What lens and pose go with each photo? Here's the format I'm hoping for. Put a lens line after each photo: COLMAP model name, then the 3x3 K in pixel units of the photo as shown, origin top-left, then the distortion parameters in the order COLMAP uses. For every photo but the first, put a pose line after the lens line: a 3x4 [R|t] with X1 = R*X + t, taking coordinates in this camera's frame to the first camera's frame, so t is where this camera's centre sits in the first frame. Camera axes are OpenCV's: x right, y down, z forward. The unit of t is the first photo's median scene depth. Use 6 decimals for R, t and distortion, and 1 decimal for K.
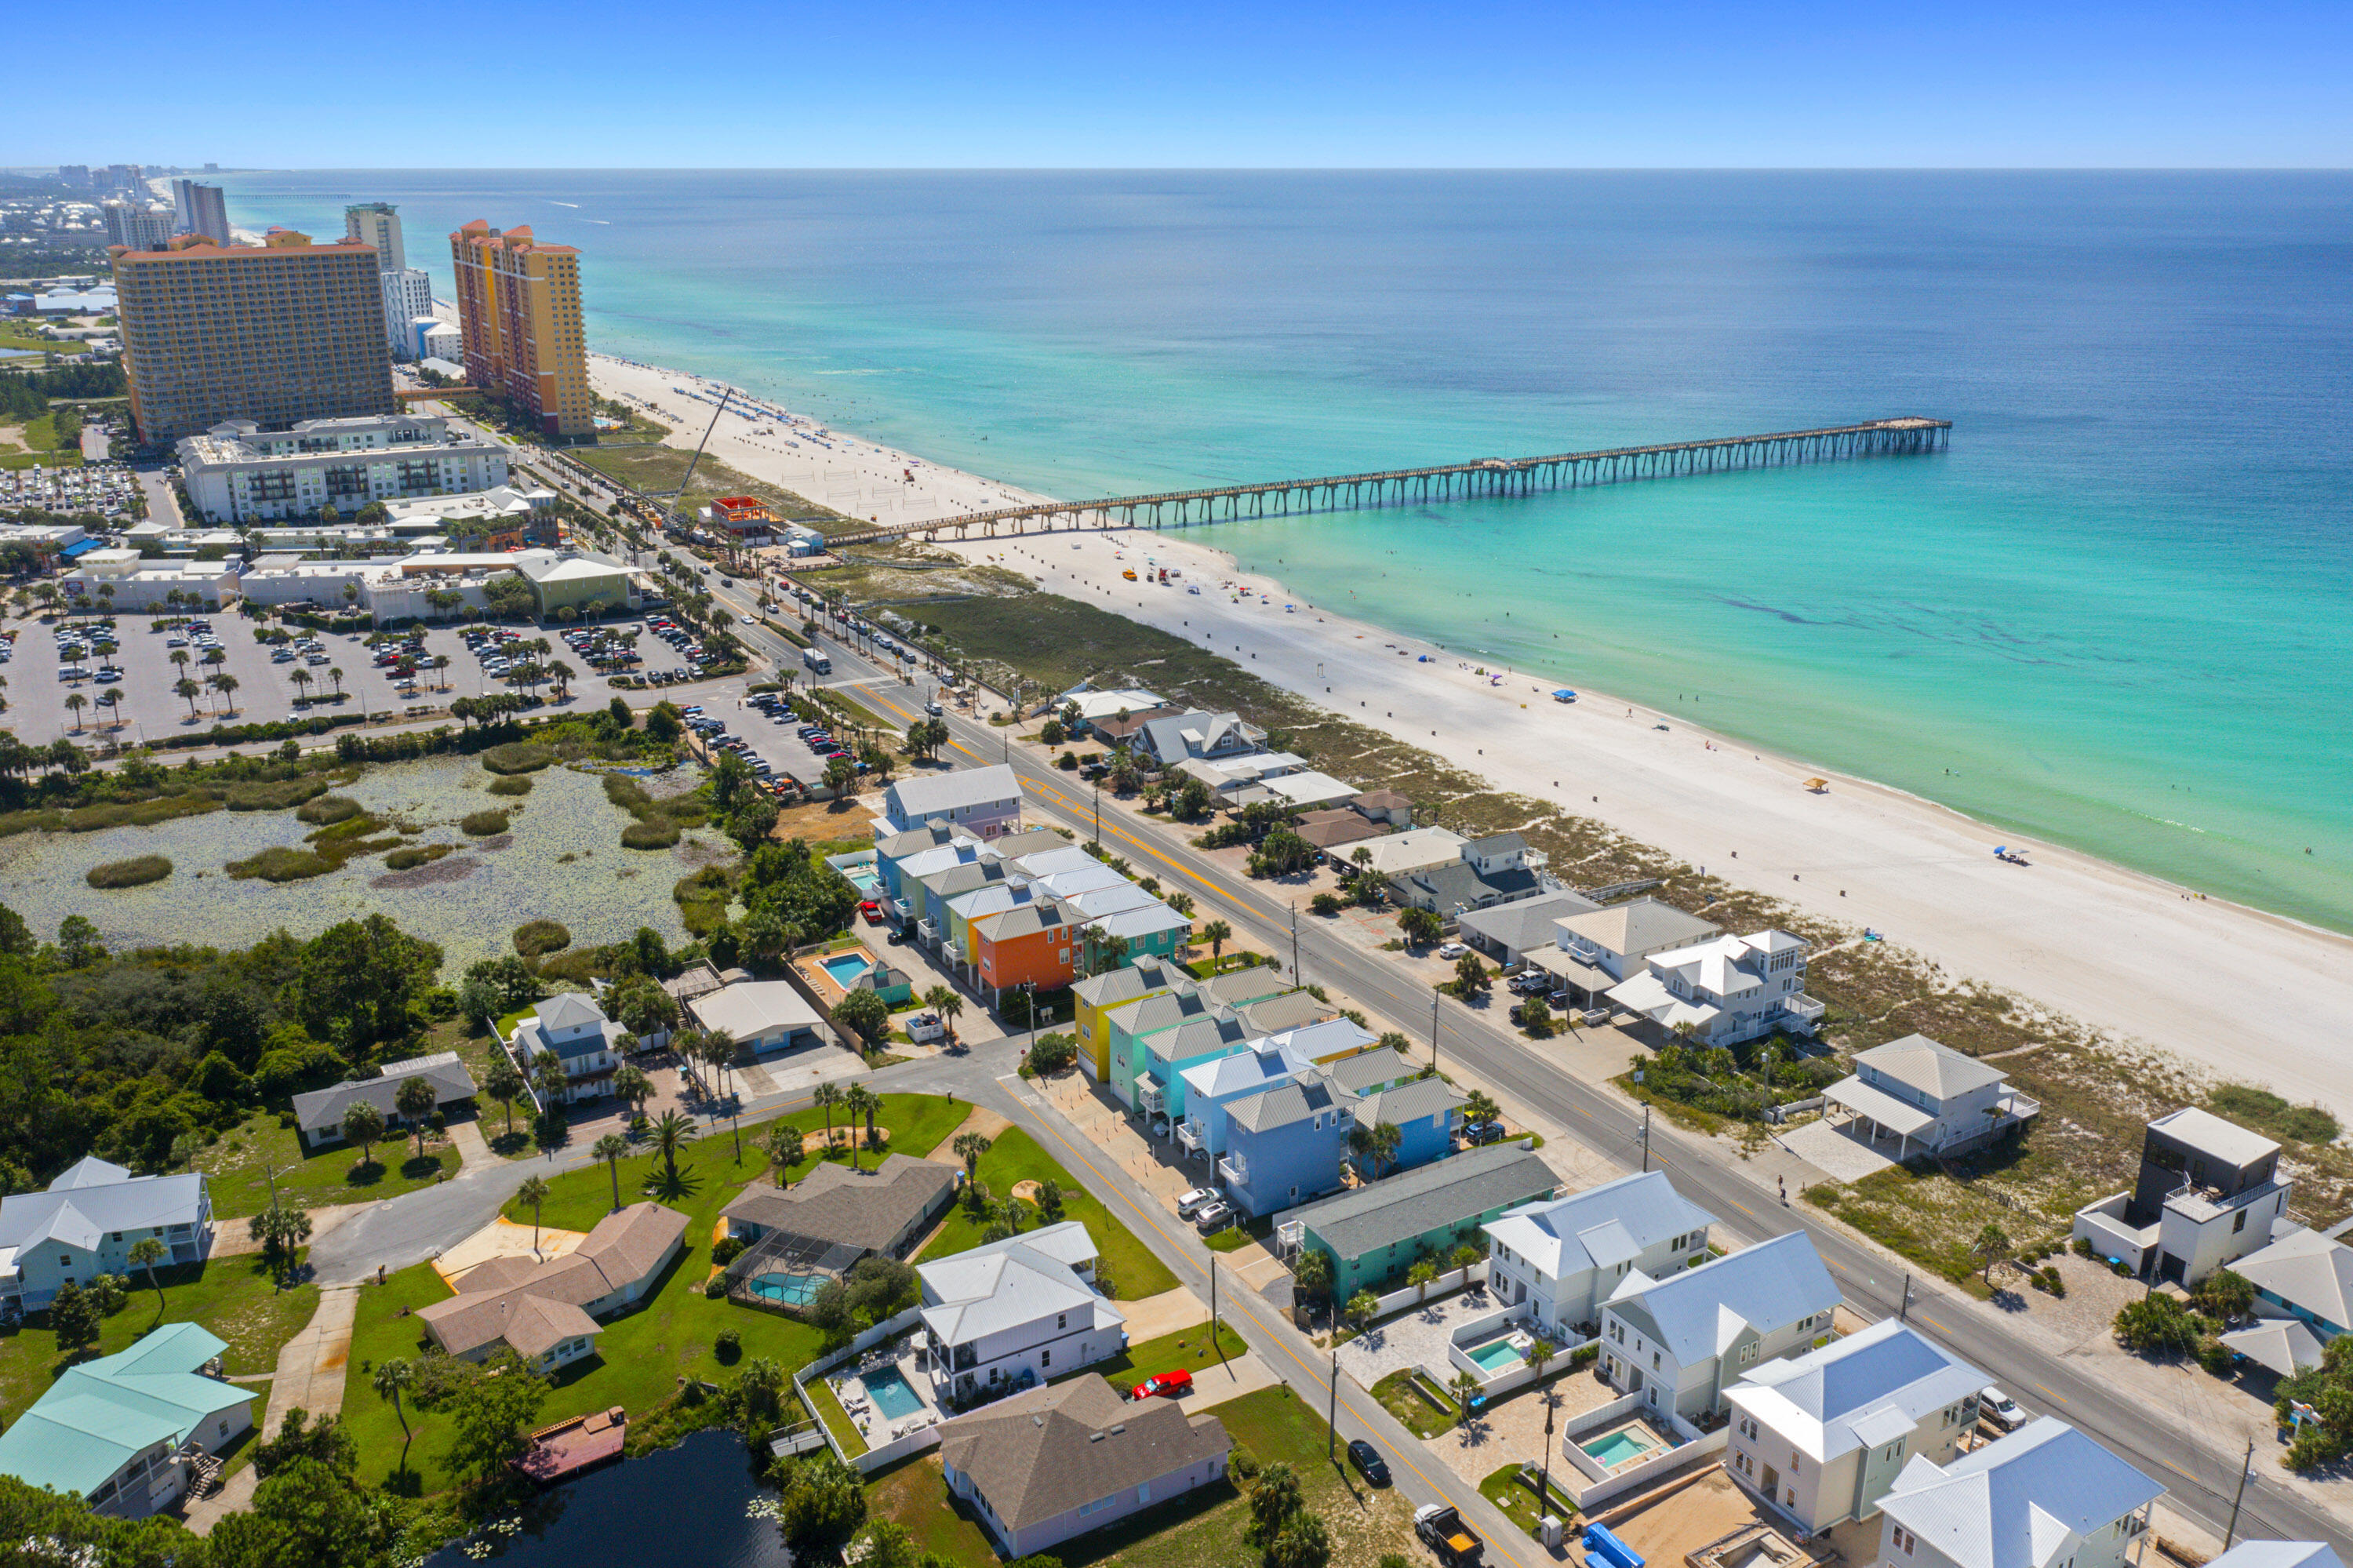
lens RADIAL K [[1925.1, 0, 1158.1], [0, 1925.1, 766.3], [0, 0, 1]] dist [-0.020961, 0.000298]
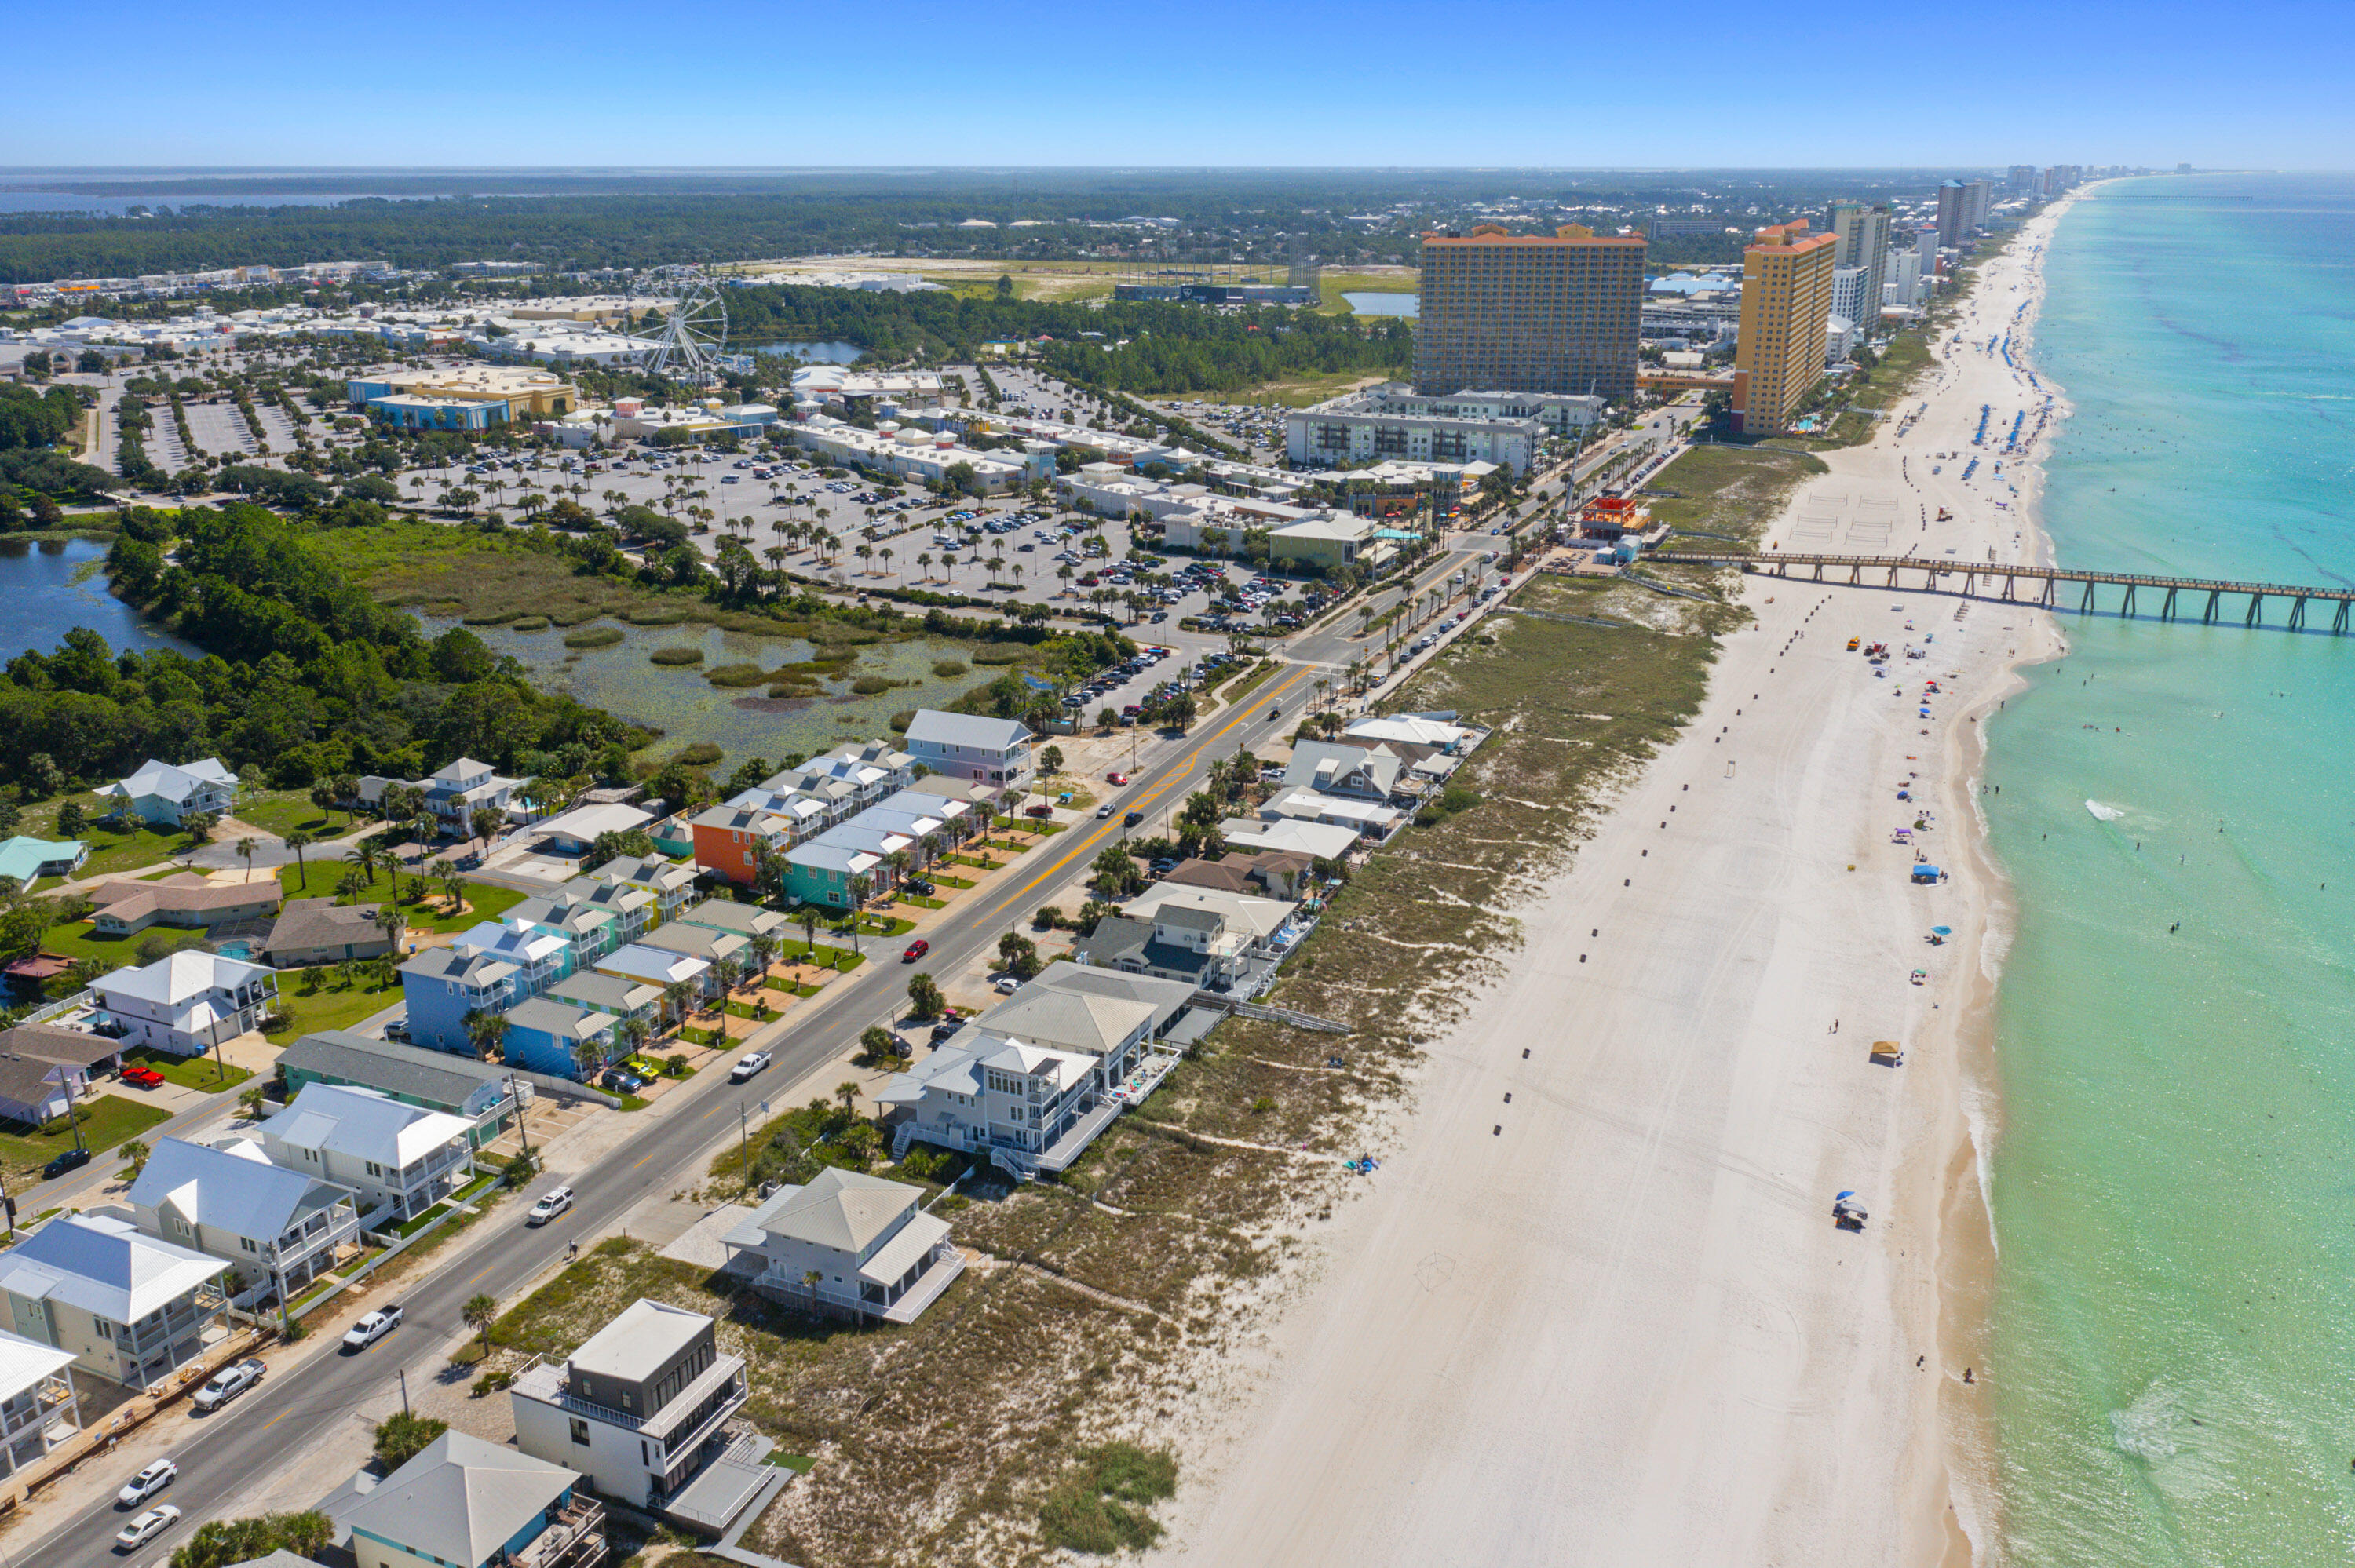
lens RADIAL K [[1926.4, 0, 1162.7], [0, 1926.4, 787.7], [0, 0, 1]] dist [-0.020961, 0.000298]
pose [[0.582021, 0.250356, -0.773675, 1.010772], [-0.243535, 0.961422, 0.127903, -0.153352], [0.775850, 0.113975, 0.620538, 0.515122]]
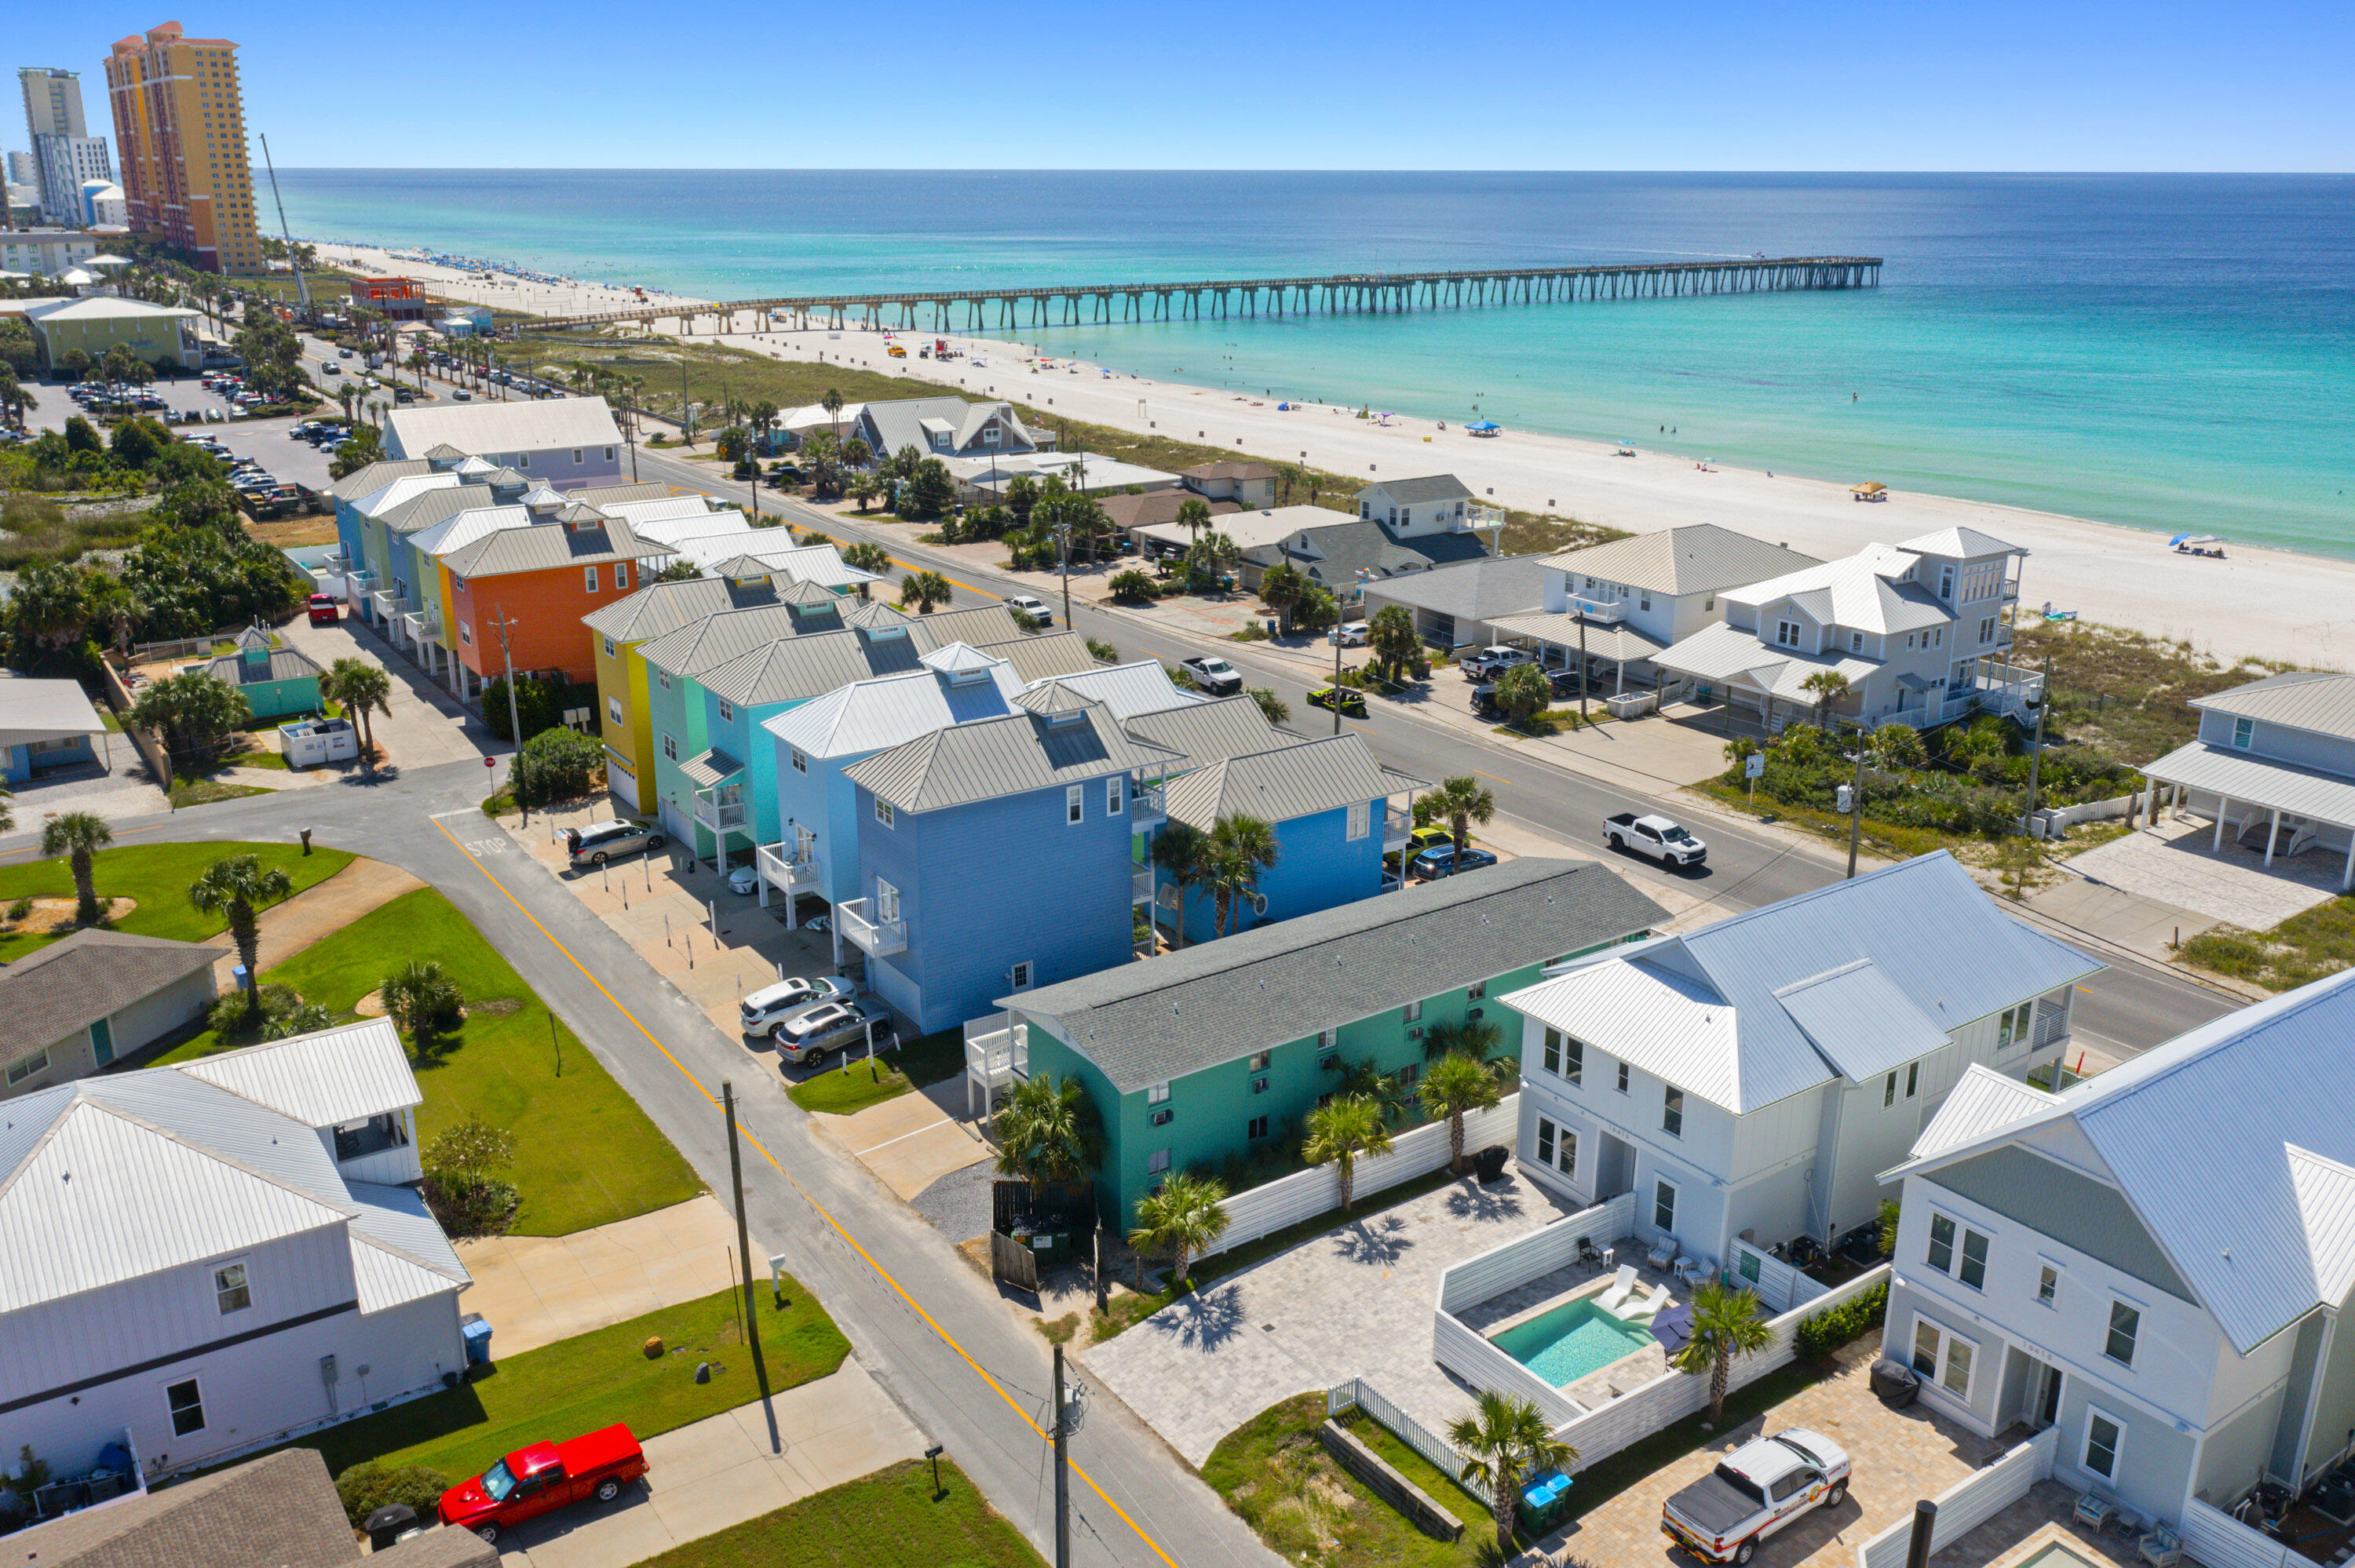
lens RADIAL K [[1926.4, 0, 1163.3], [0, 1926.4, 769.9], [0, 0, 1]] dist [-0.020961, 0.000298]
pose [[0.996871, -0.020375, 0.076372, 0.060040], [0.020979, 0.999755, -0.007117, 0.154480], [-0.076209, 0.008697, 0.997054, 0.498140]]
